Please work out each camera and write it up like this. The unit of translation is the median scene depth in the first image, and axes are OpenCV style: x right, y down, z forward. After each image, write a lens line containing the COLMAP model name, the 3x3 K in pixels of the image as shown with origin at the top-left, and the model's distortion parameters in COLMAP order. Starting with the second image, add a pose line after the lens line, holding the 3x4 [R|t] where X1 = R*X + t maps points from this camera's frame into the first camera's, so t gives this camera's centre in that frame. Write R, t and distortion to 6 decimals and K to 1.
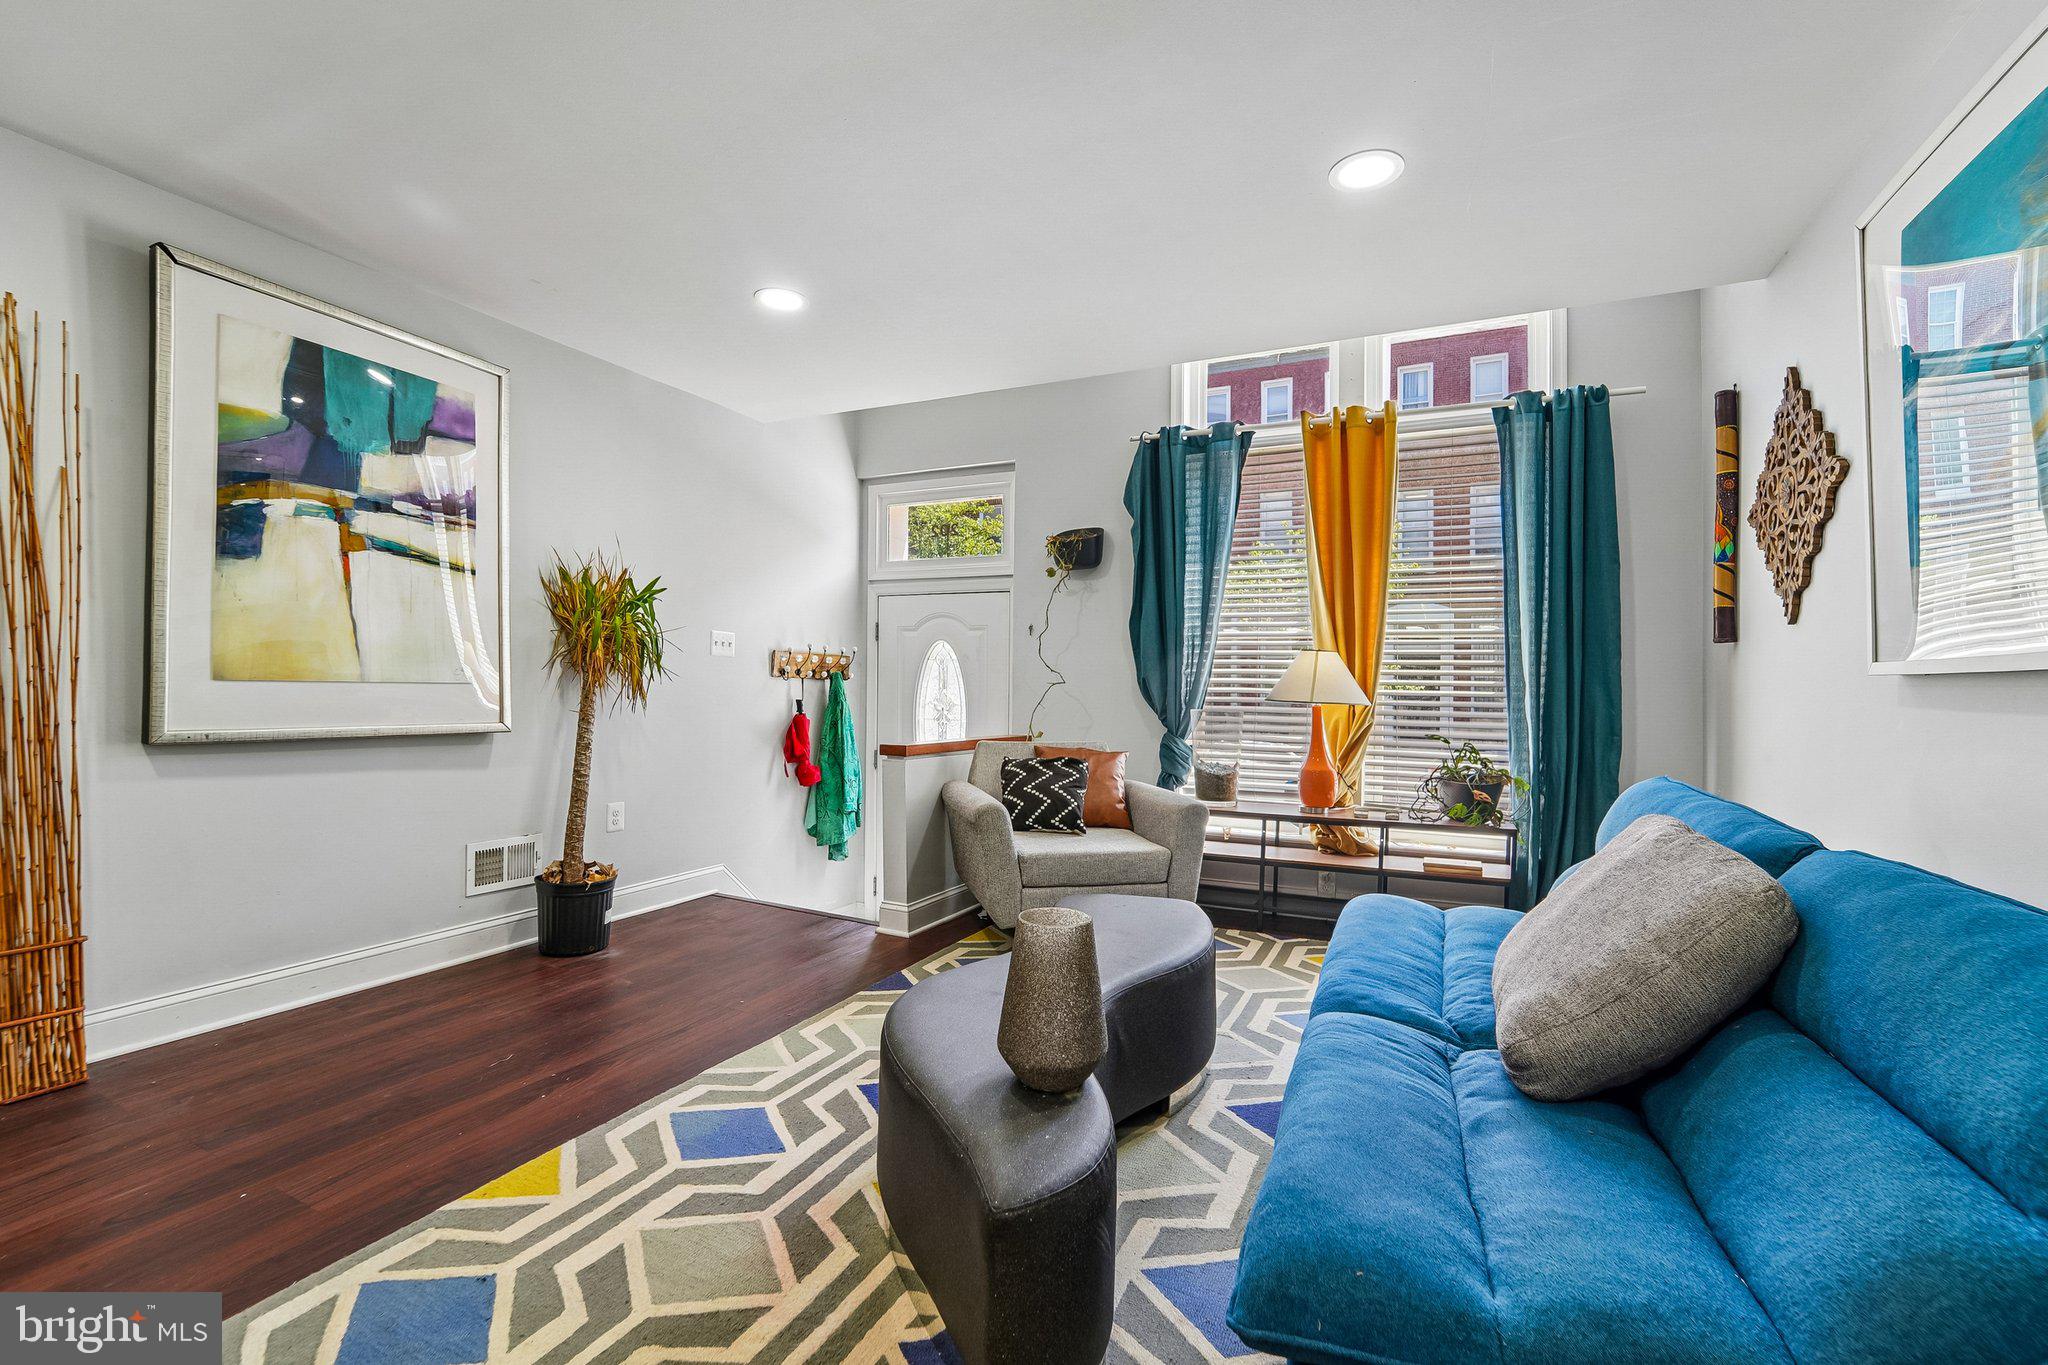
lens RADIAL K [[860.1, 0, 1024.0], [0, 860.1, 682.5], [0, 0, 1]] dist [-0.020127, -0.000217]
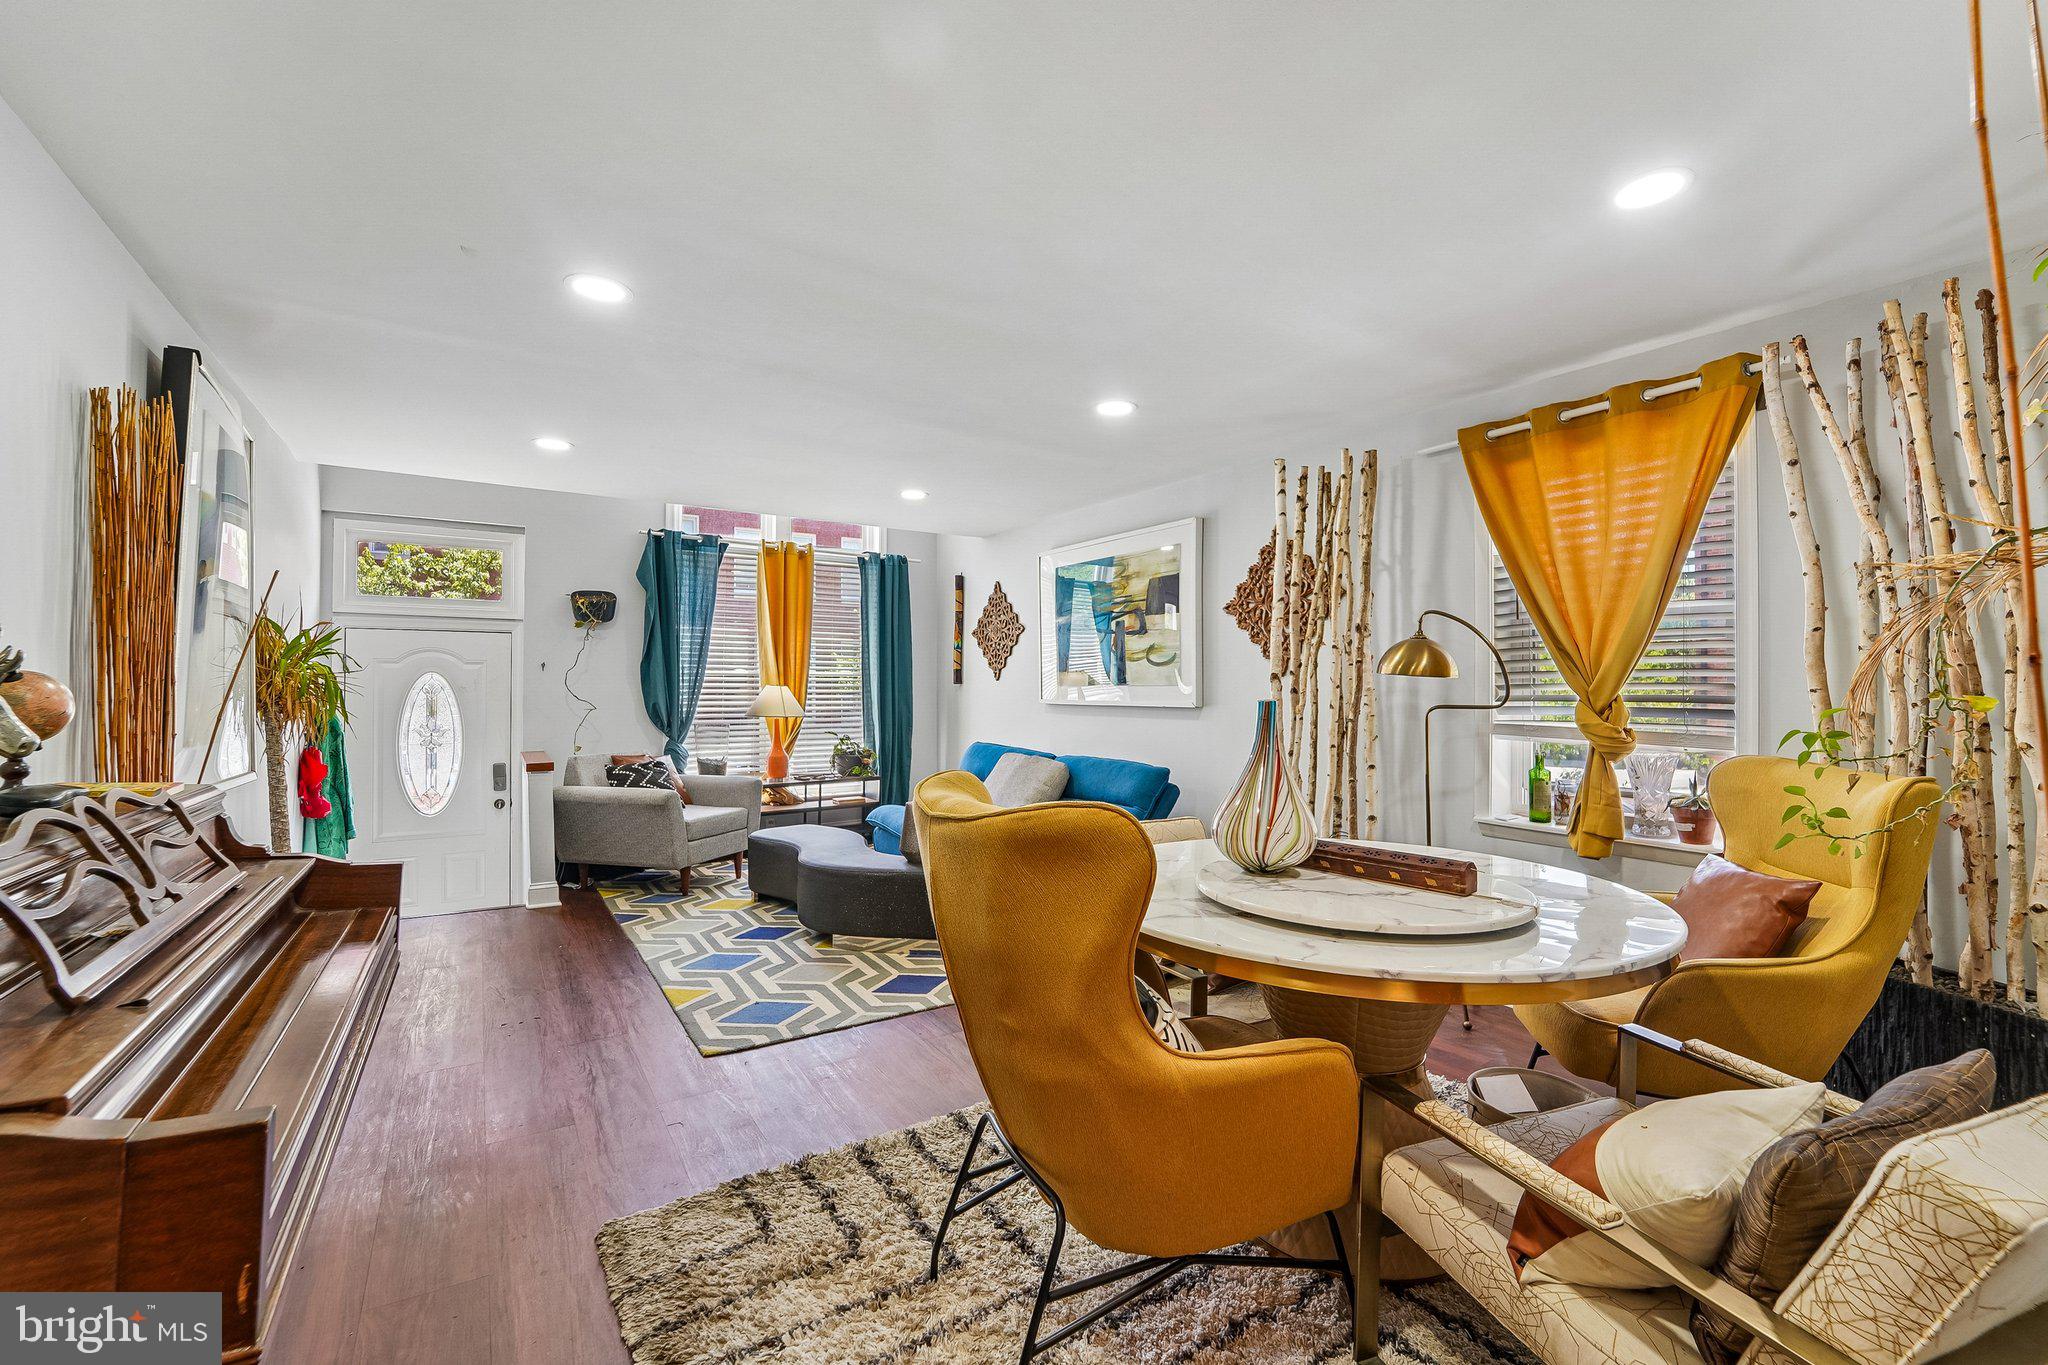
lens RADIAL K [[860.1, 0, 1024.0], [0, 860.1, 682.5], [0, 0, 1]] dist [-0.020127, -0.000217]
pose [[0.518141, -0.010847, 0.855226, -0.901754], [0.006431, 0.999941, 0.008786, -0.057073], [-0.855271, 0.000947, 0.518180, -0.307607]]
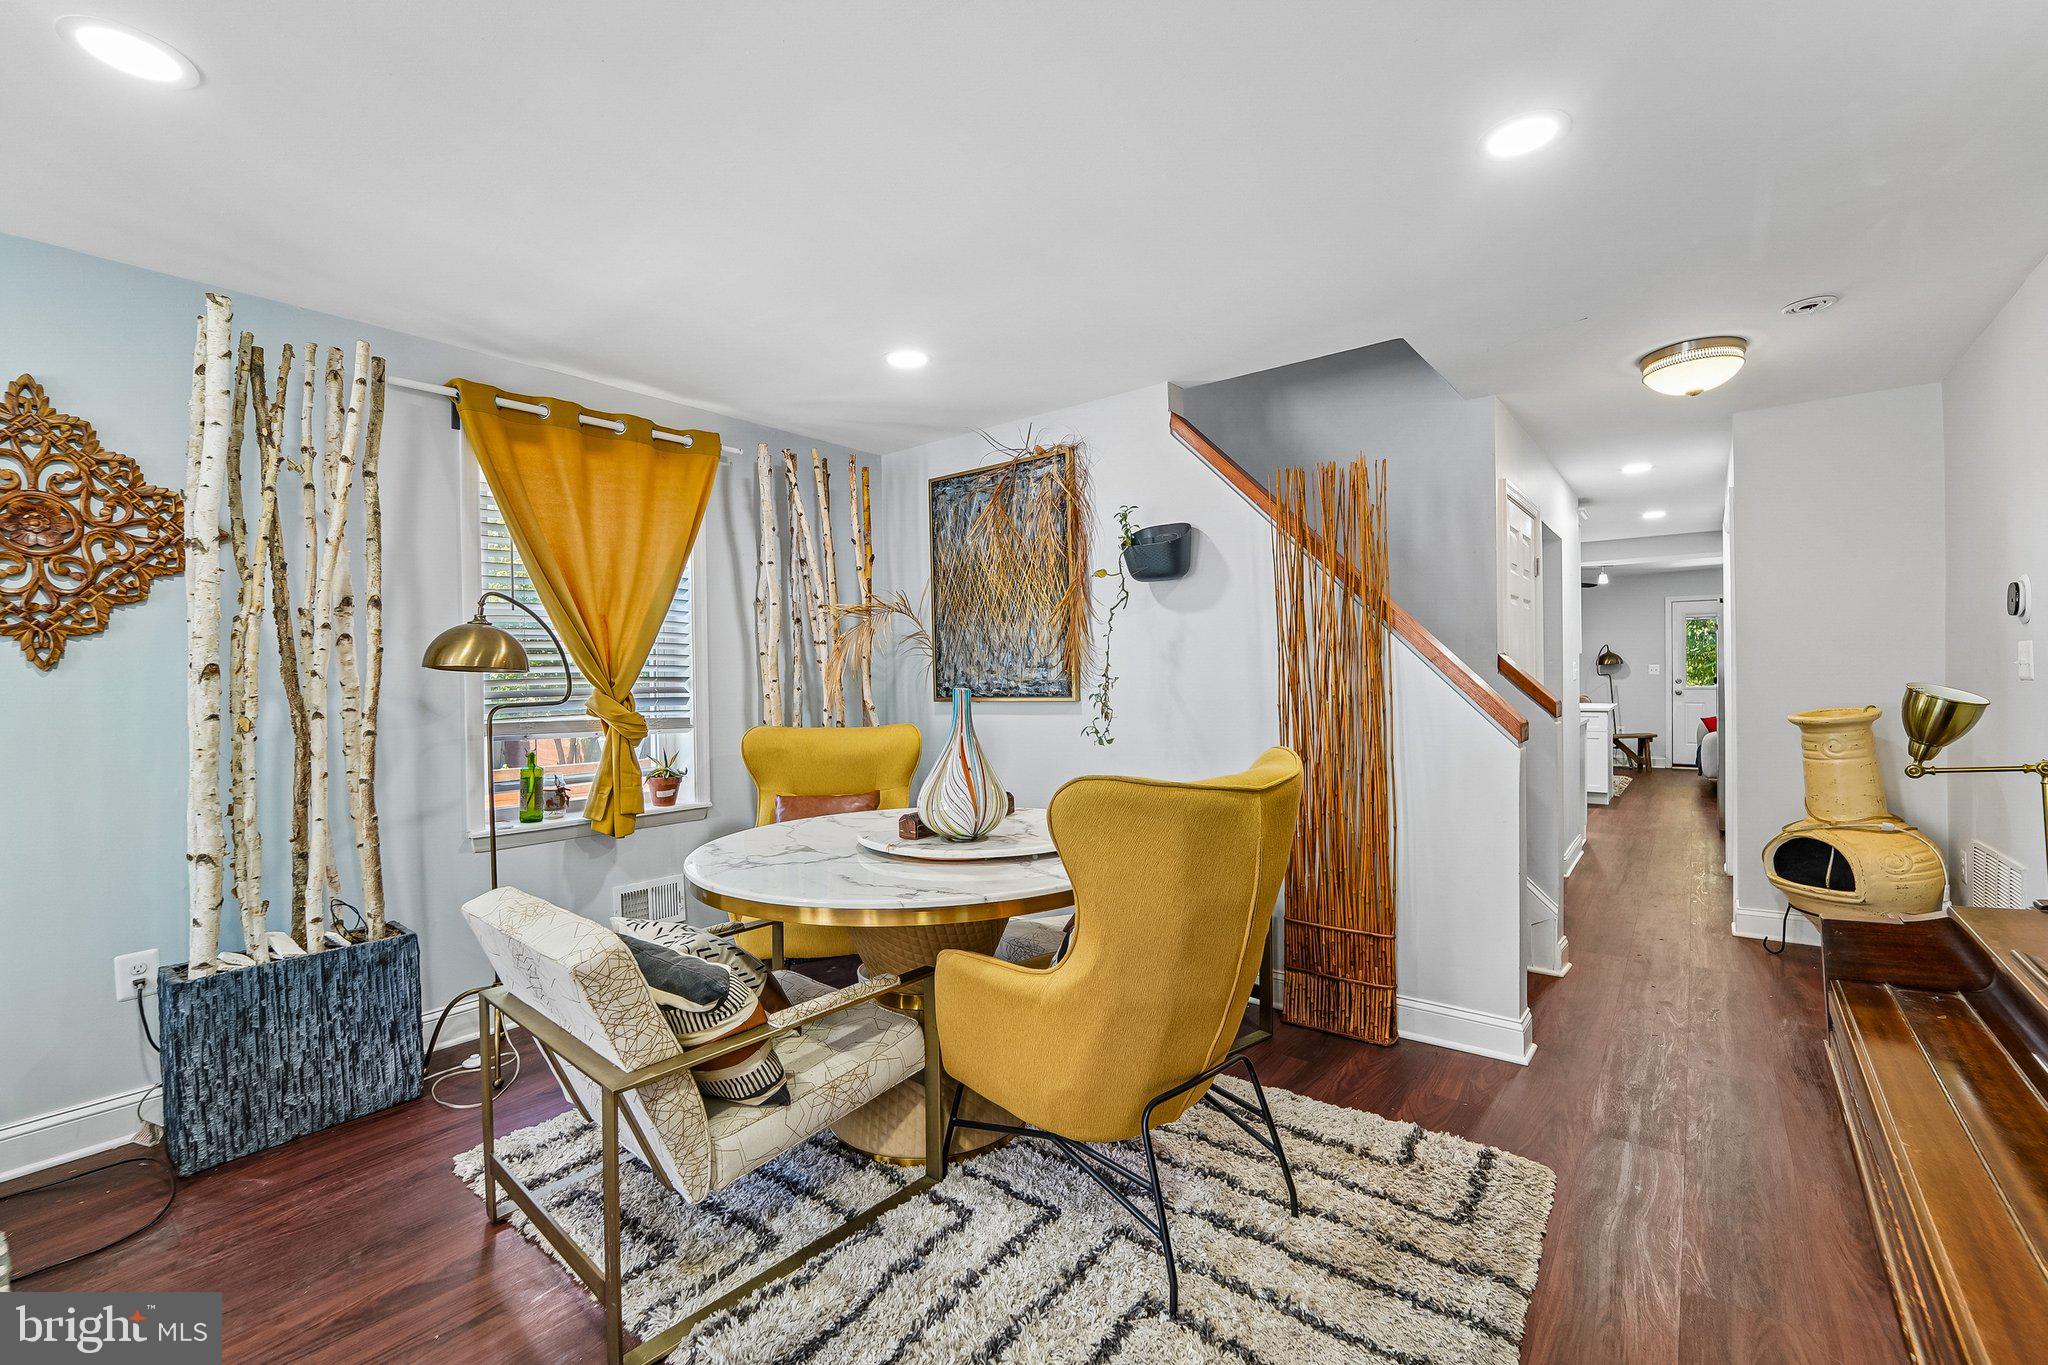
lens RADIAL K [[870.2, 0, 1032.0], [0, 870.2, 678.0], [0, 0, 1]] dist [-0.014217, 0.000547]
pose [[-0.978961, -0.002609, 0.204029, -0.530156], [-0.000937, 0.999965, 0.008290, -0.052844], [-0.204044, 0.007925, -0.978930, 0.453274]]
